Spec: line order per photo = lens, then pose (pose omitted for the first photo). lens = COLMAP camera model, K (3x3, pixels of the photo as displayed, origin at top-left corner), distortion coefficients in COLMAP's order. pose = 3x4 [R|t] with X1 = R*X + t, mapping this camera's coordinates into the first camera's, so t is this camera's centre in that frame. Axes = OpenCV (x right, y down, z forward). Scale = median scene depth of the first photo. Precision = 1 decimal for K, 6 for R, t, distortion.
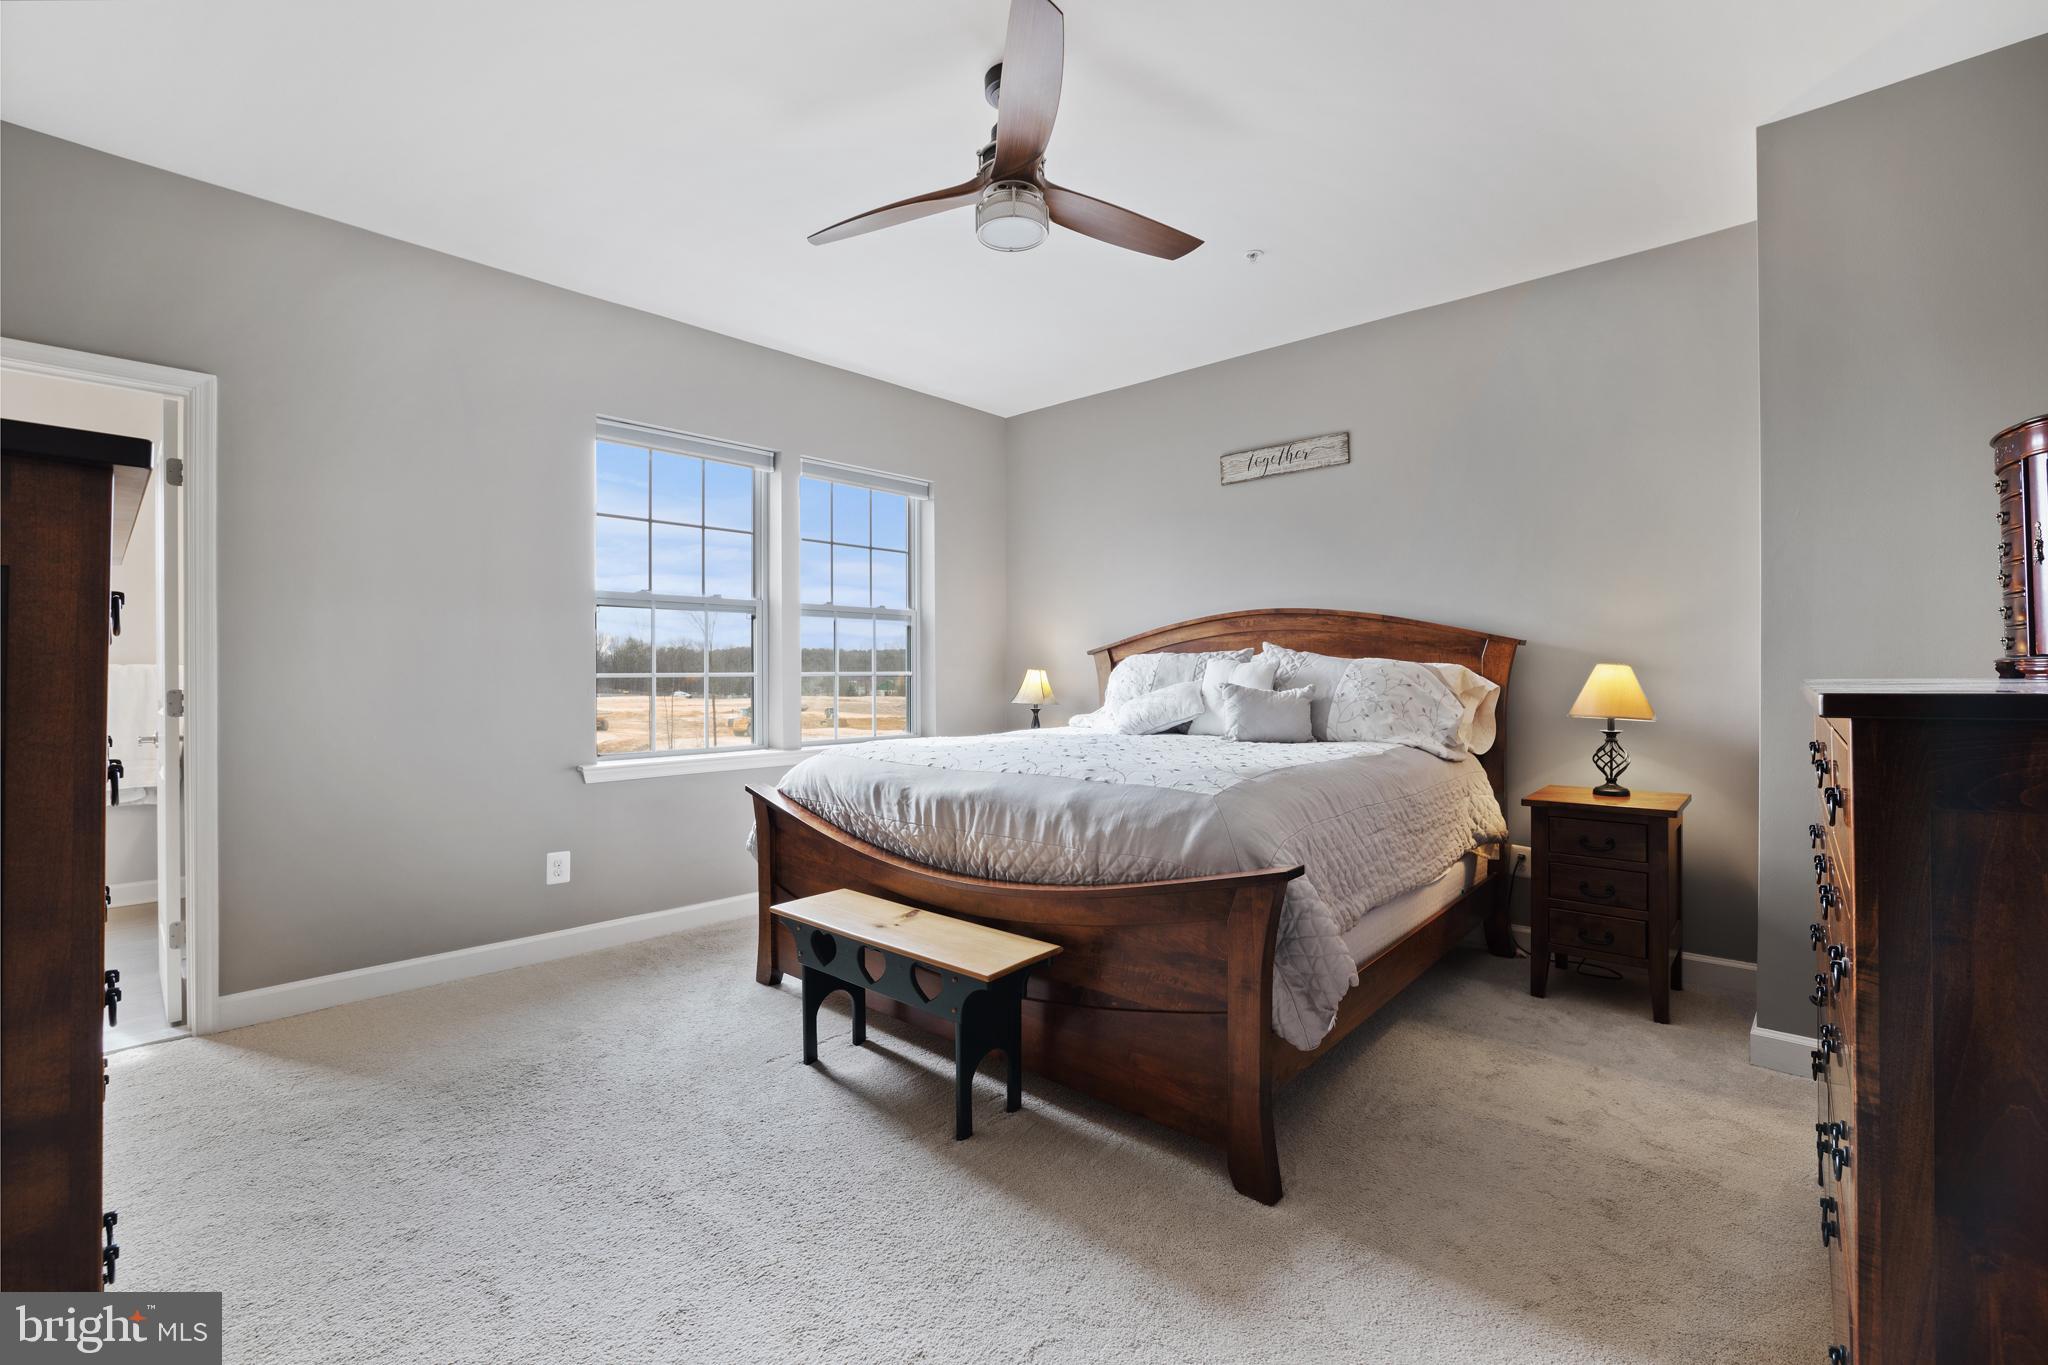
lens RADIAL K [[889.9, 0, 1024.5], [0, 889.9, 676.9], [0, 0, 1]] dist [-0.023628, 0.000056]
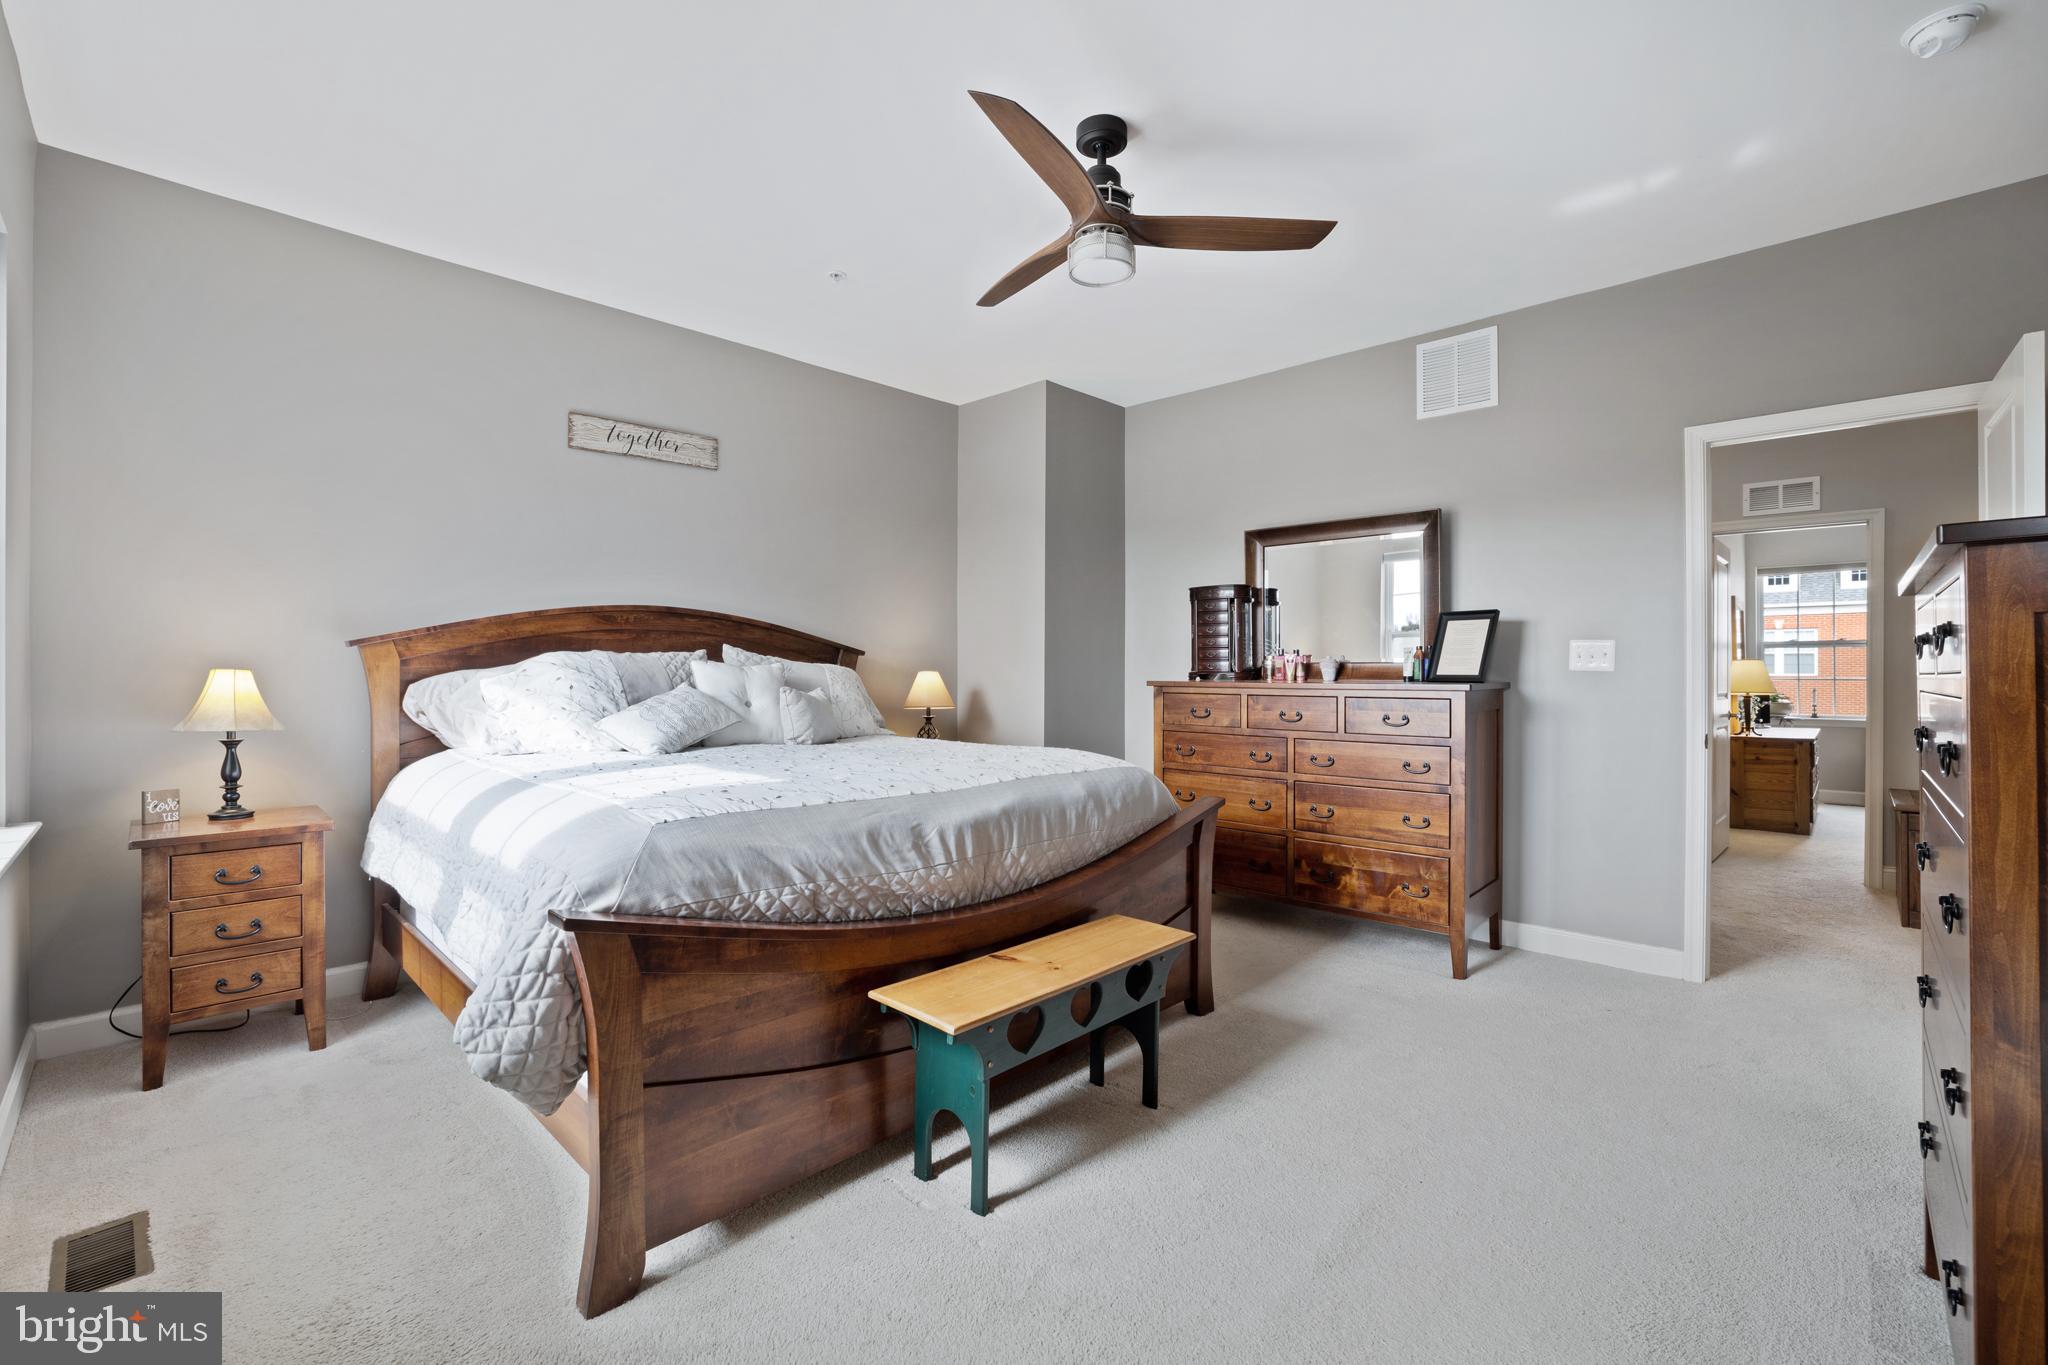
lens RADIAL K [[889.9, 0, 1024.5], [0, 889.9, 683.2], [0, 0, 1]] dist [-0.023628, 0.000056]
pose [[0.005858, -0.001385, 0.999982, -0.694119], [0.002385, 0.999996, 0.001371, 0.000889], [-0.999980, 0.002377, 0.005861, 0.690435]]
